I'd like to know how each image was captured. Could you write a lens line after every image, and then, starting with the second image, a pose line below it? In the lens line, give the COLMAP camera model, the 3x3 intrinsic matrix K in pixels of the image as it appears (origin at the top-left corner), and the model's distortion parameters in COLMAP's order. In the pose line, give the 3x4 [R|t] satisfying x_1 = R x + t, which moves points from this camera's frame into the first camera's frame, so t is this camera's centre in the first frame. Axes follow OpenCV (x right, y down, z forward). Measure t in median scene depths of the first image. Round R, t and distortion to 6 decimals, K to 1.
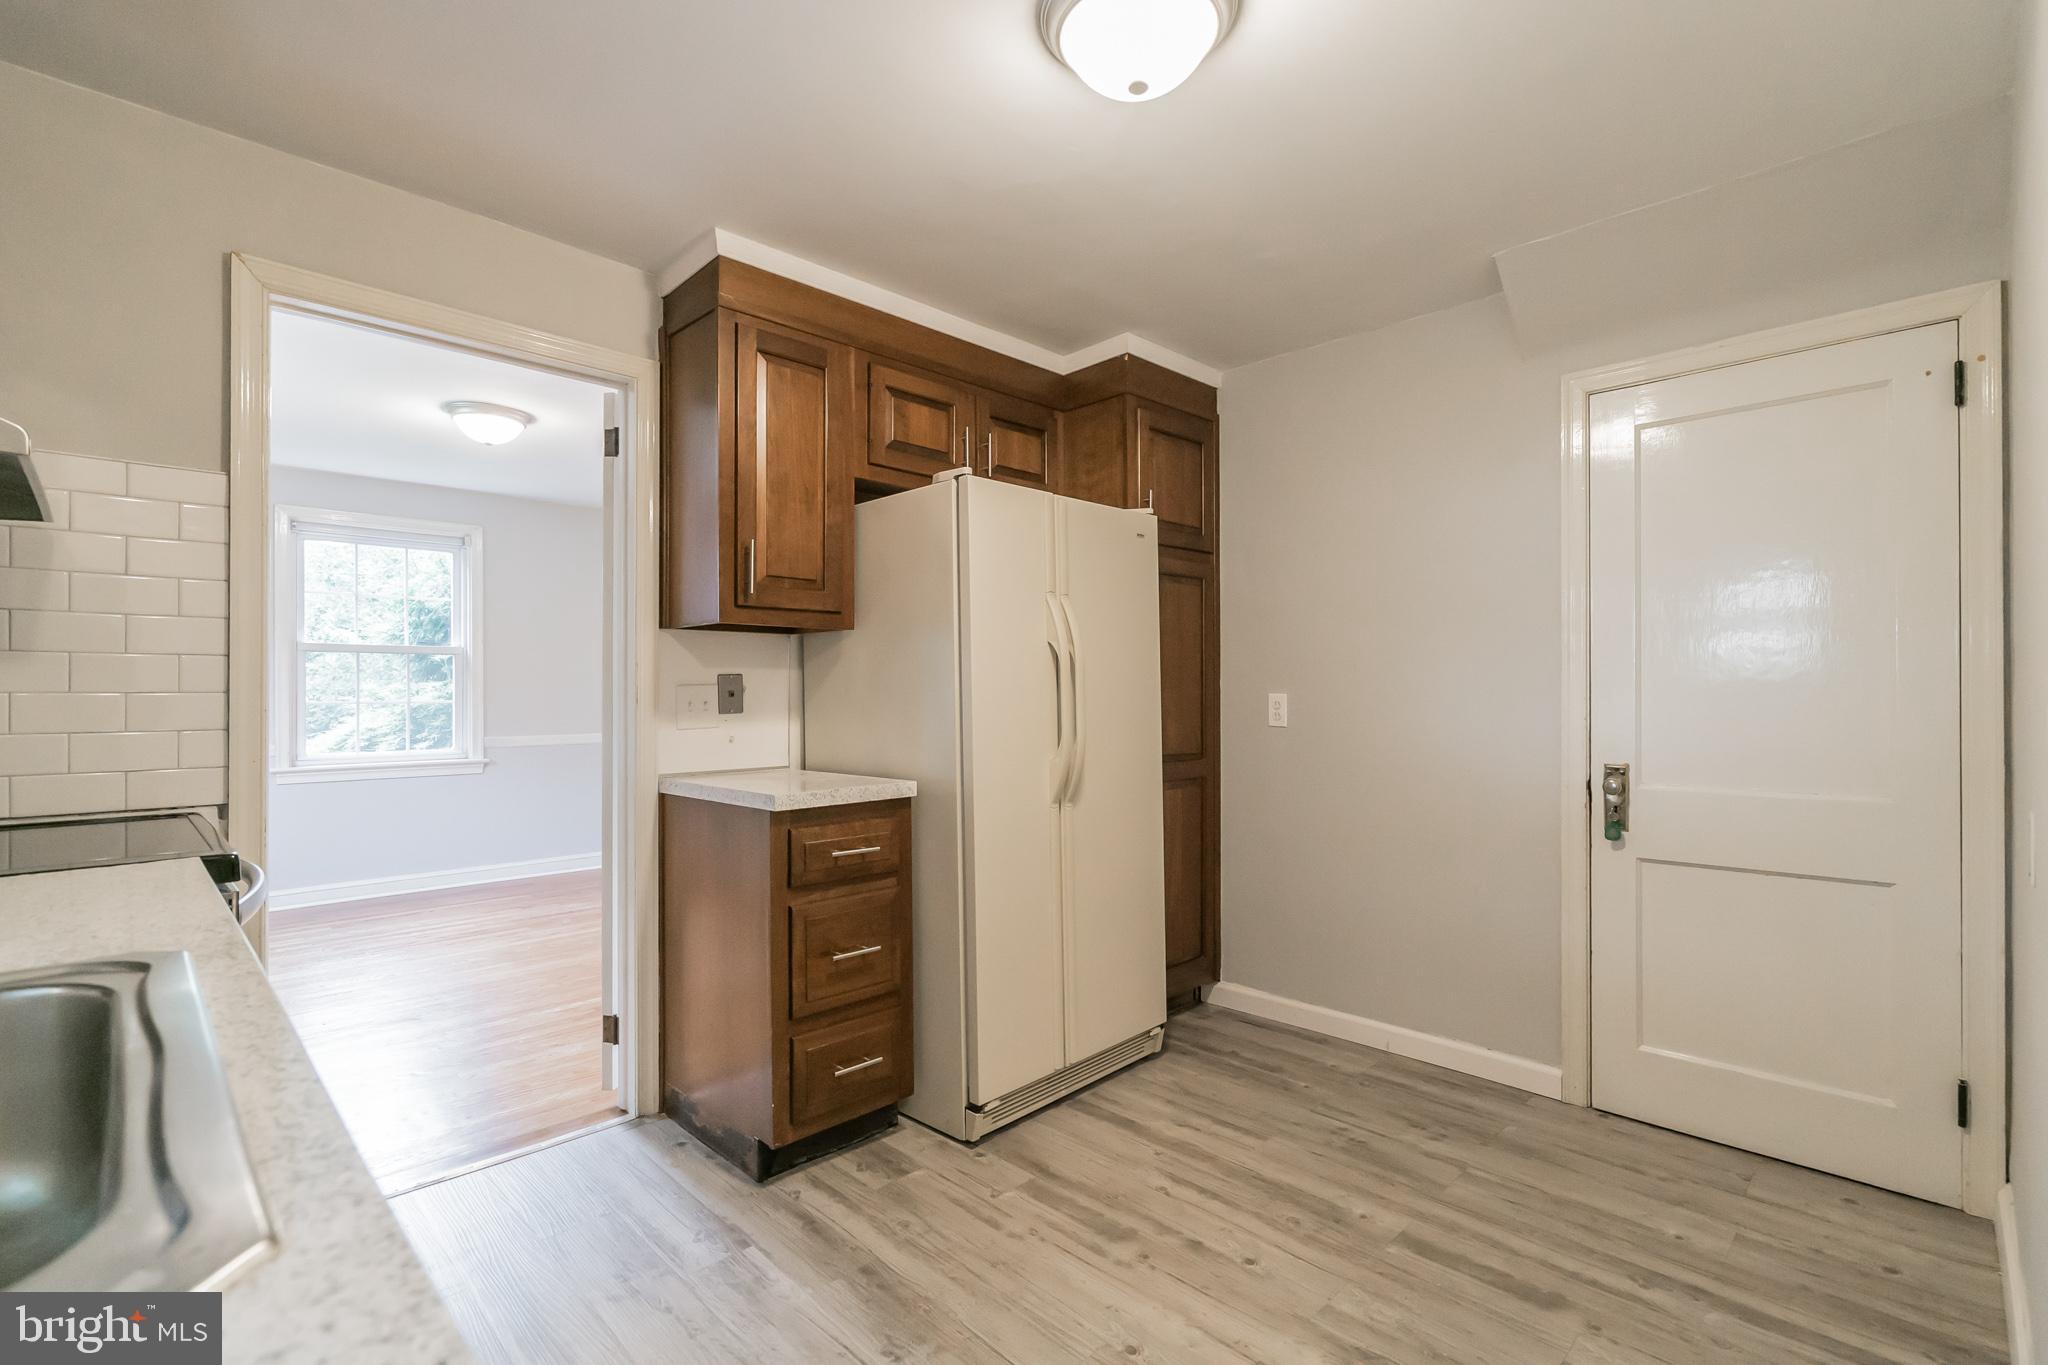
lens RADIAL K [[938.6, 0, 1019.3], [0, 938.6, 684.4], [0, 0, 1]] dist [-0.005126, 0.001162]
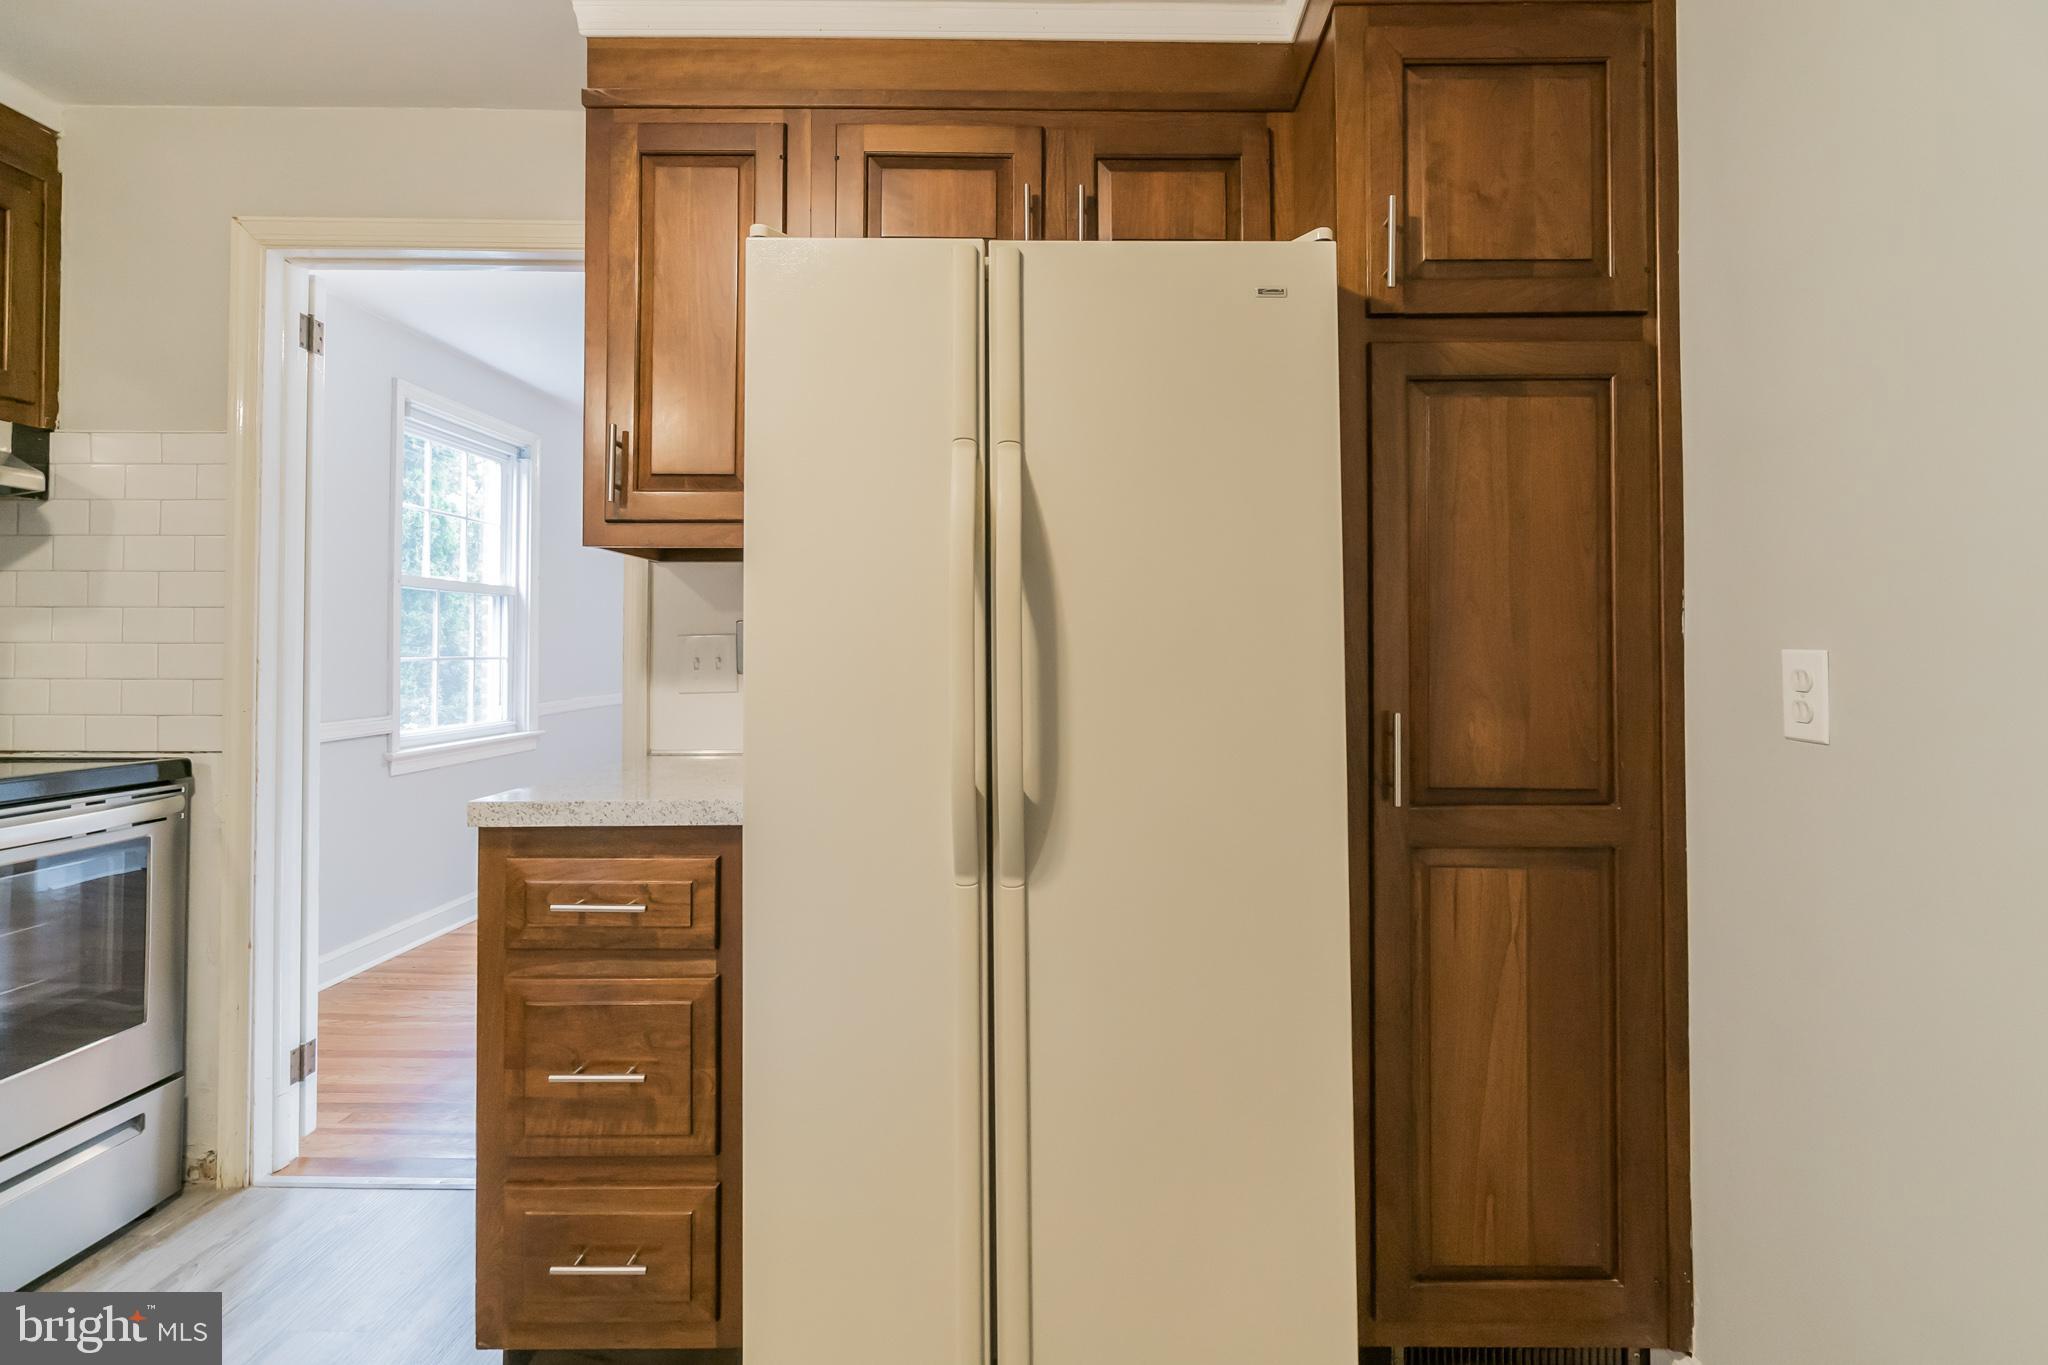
lens RADIAL K [[938.6, 0, 1078.0], [0, 938.6, 629.0], [0, 0, 1]] dist [-0.005126, 0.001162]
pose [[0.718397, -0.010756, -0.695550, 0.351256], [0.003654, 0.999925, -0.011689, 0.005465], [0.695623, 0.005856, 0.718383, 0.587970]]
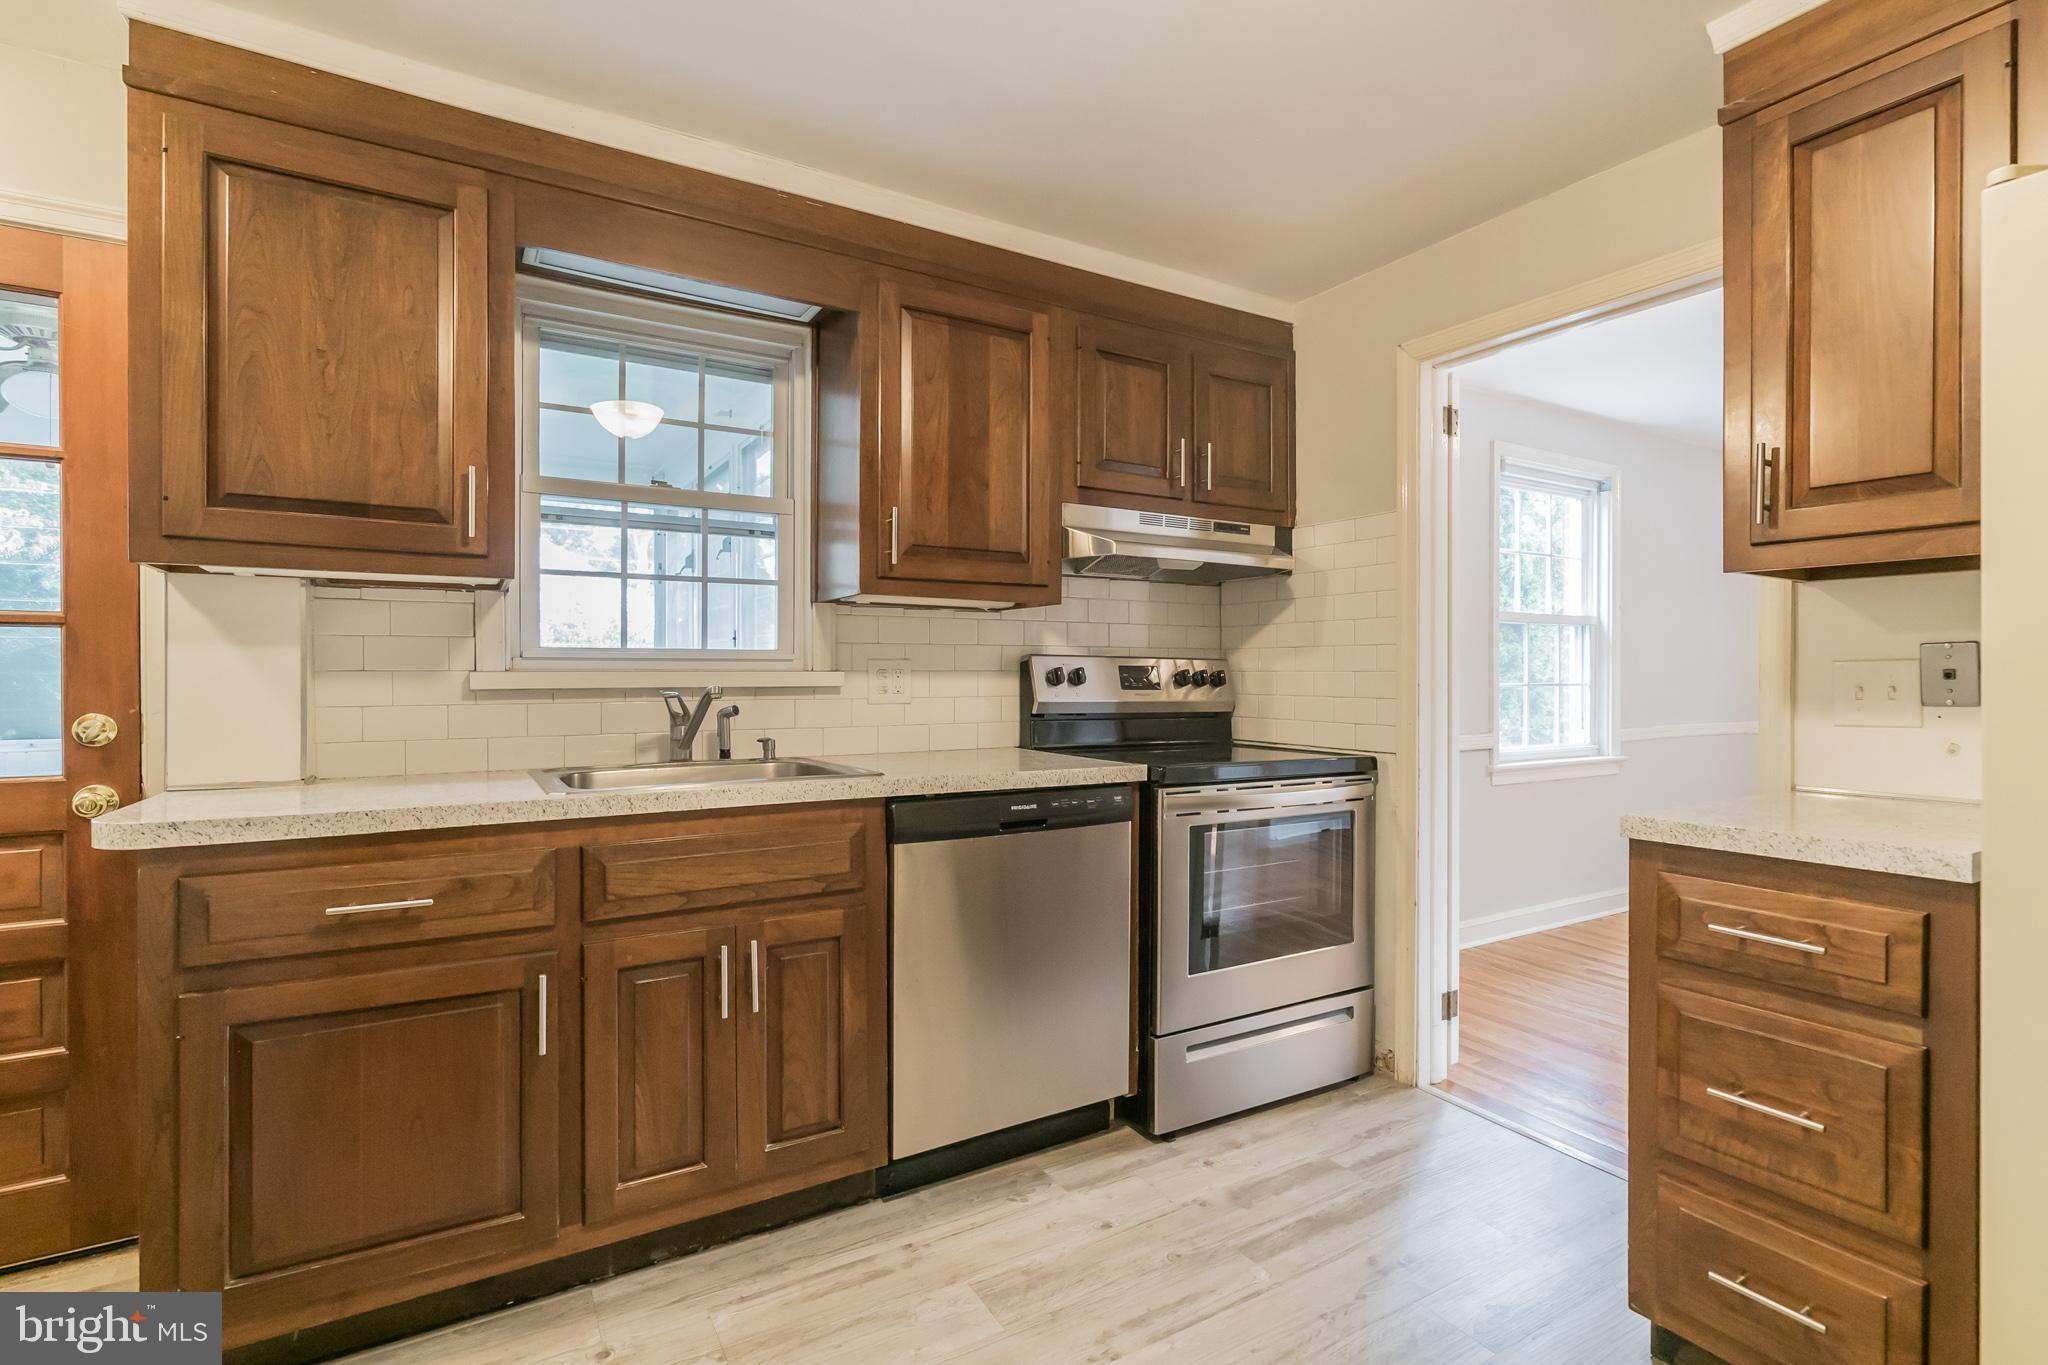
lens RADIAL K [[938.6, 0, 987.0], [0, 938.6, 677.1], [0, 0, 1]] dist [-0.005126, 0.001162]
pose [[-0.249651, 0.005891, -0.968318, 0.393822], [0.008193, 0.999959, 0.003971, 0.004485], [0.968301, -0.006942, -0.249689, 0.504988]]
